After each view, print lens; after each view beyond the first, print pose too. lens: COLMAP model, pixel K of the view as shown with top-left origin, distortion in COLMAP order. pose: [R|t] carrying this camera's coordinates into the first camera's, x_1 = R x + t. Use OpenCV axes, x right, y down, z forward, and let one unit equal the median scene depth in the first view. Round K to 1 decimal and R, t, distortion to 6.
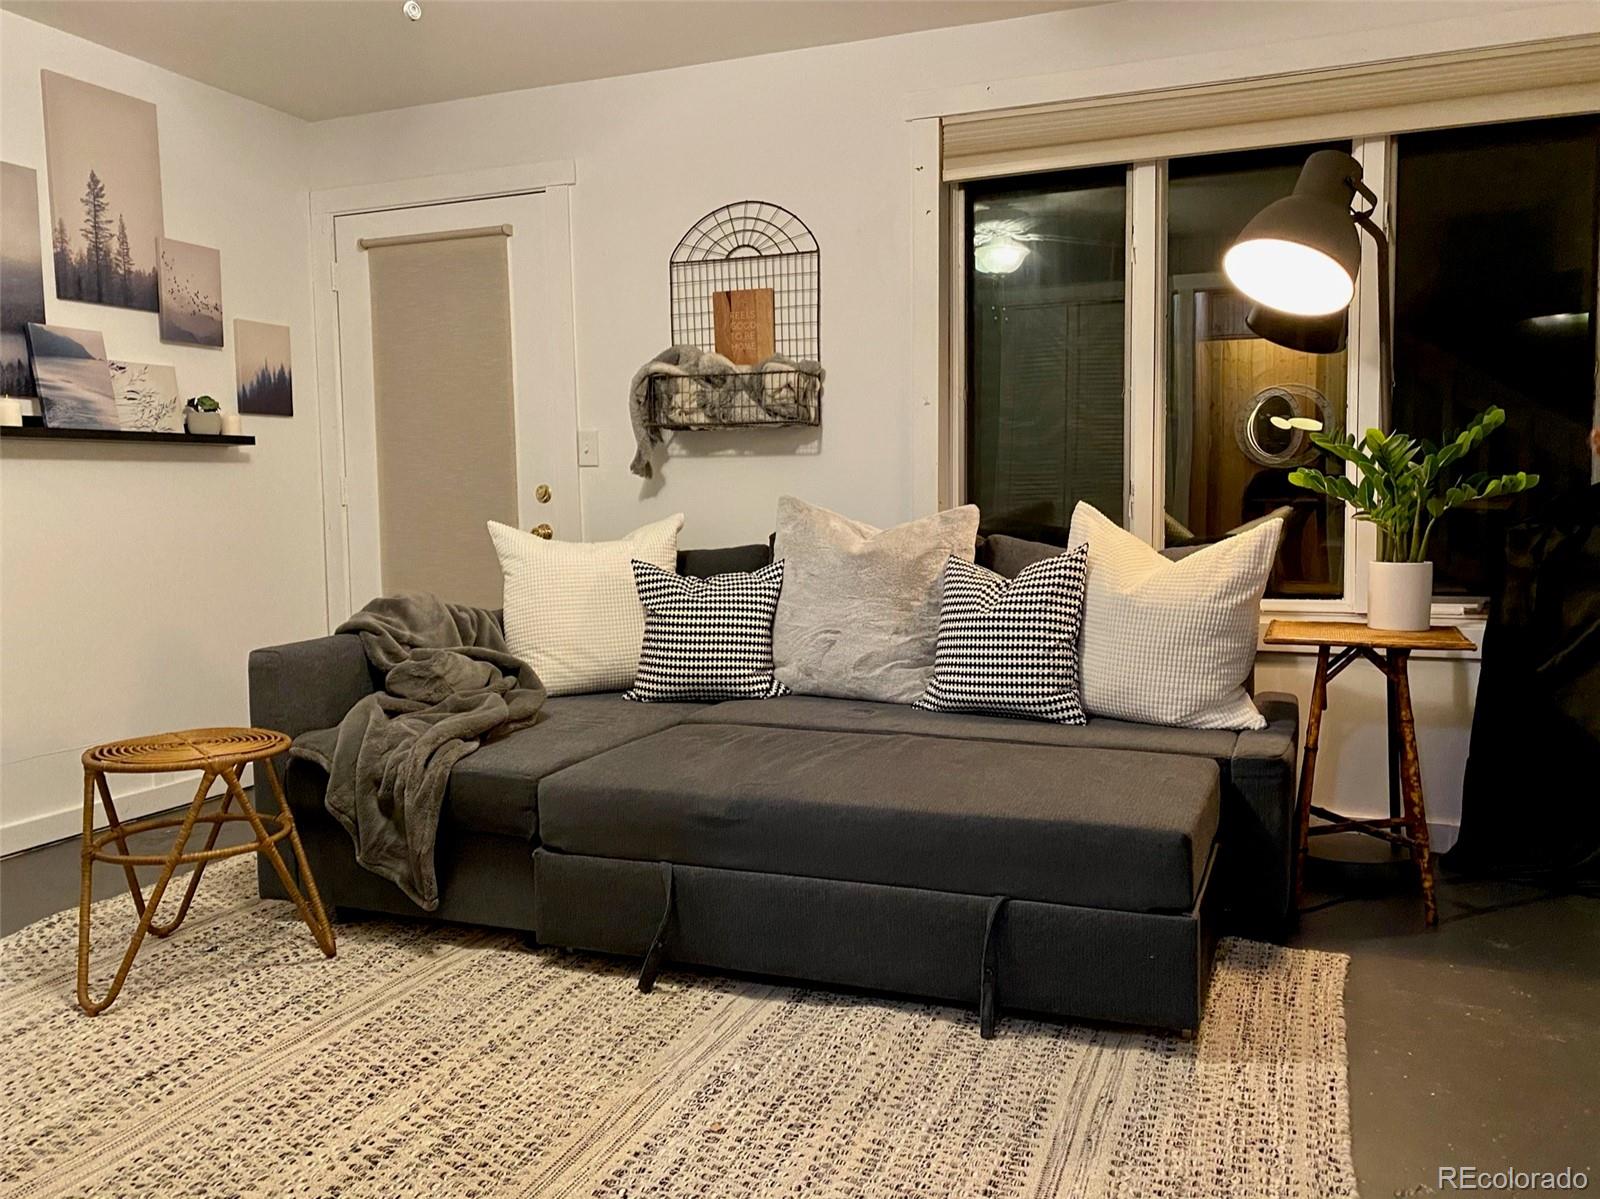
lens RADIAL K [[1298.6, 0, 800.0], [0, 1298.6, 599.5], [0, 0, 1]] dist [0.001551, 0.000217]
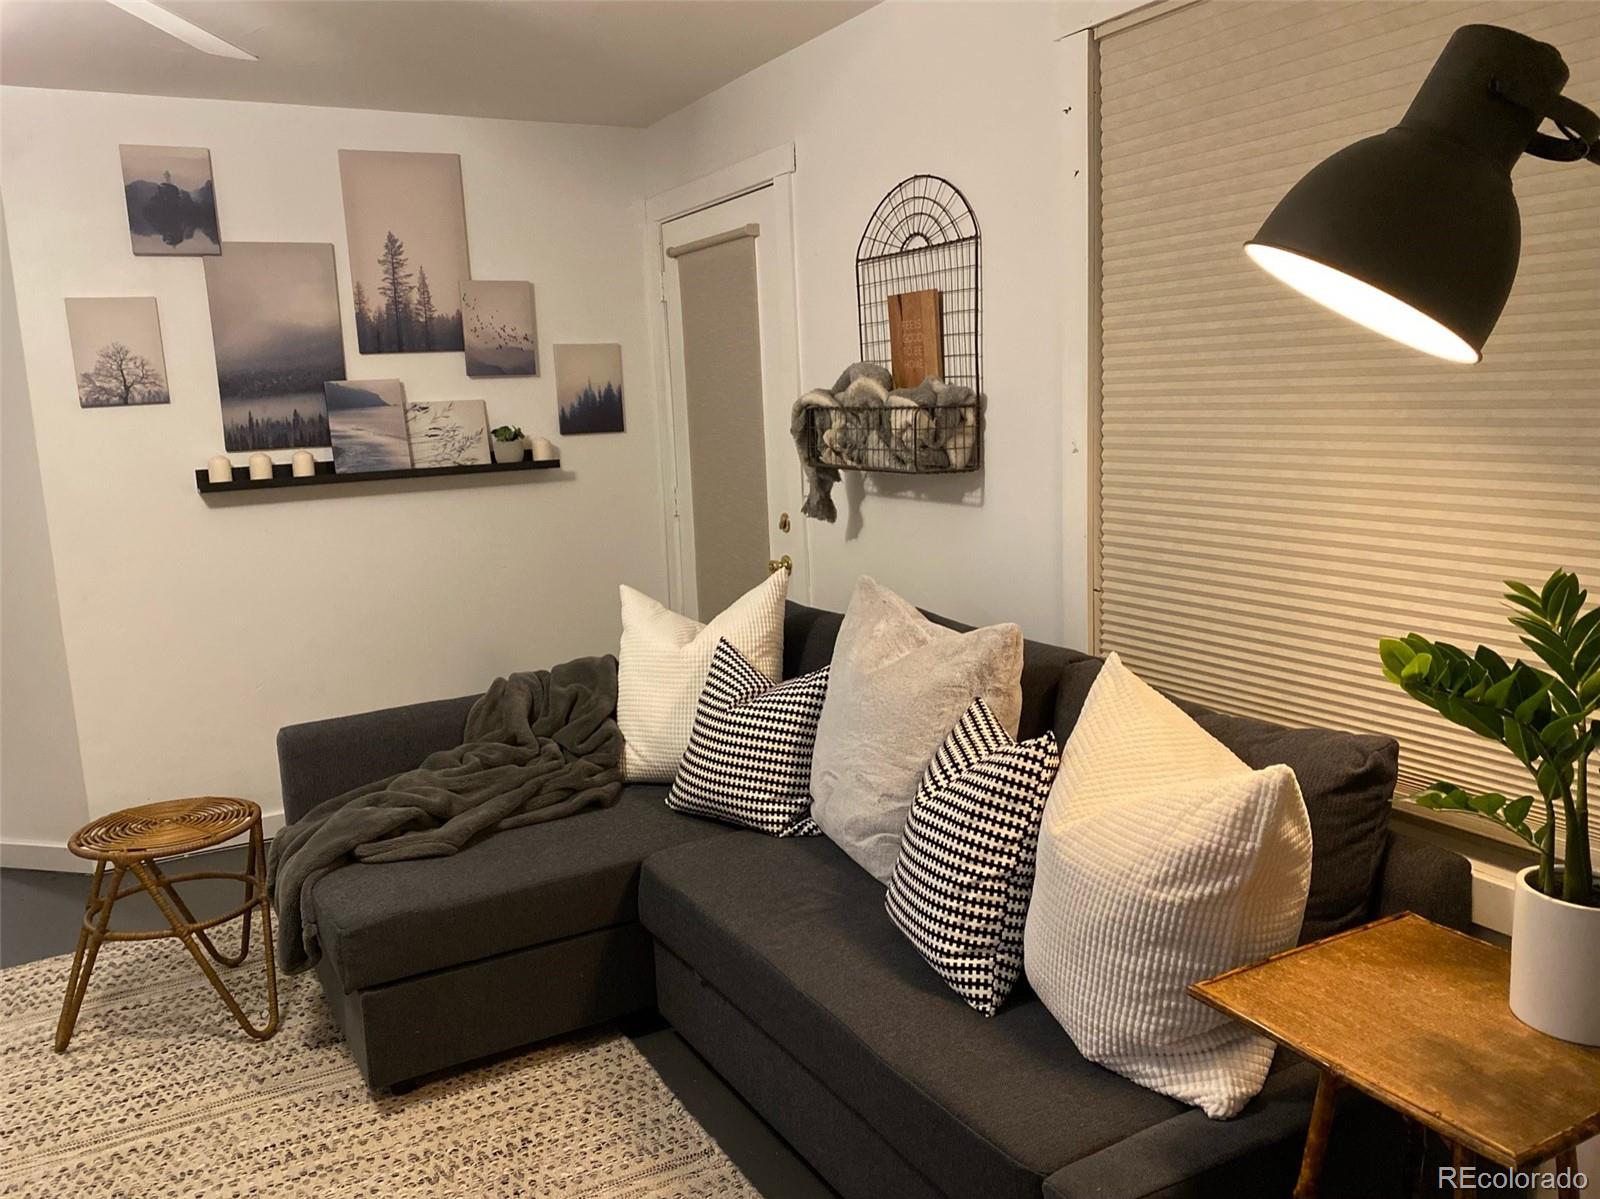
lens RADIAL K [[1258.2, 0, 800.0], [0, 1258.2, 599.5], [0, 0, 1]] dist [-0.013231, -0.009375]
pose [[0.776500, 0.082058, -0.624751, 0.401232], [-0.019163, 0.994101, 0.106753, -0.135340], [0.629825, -0.070922, 0.773492, 0.360830]]
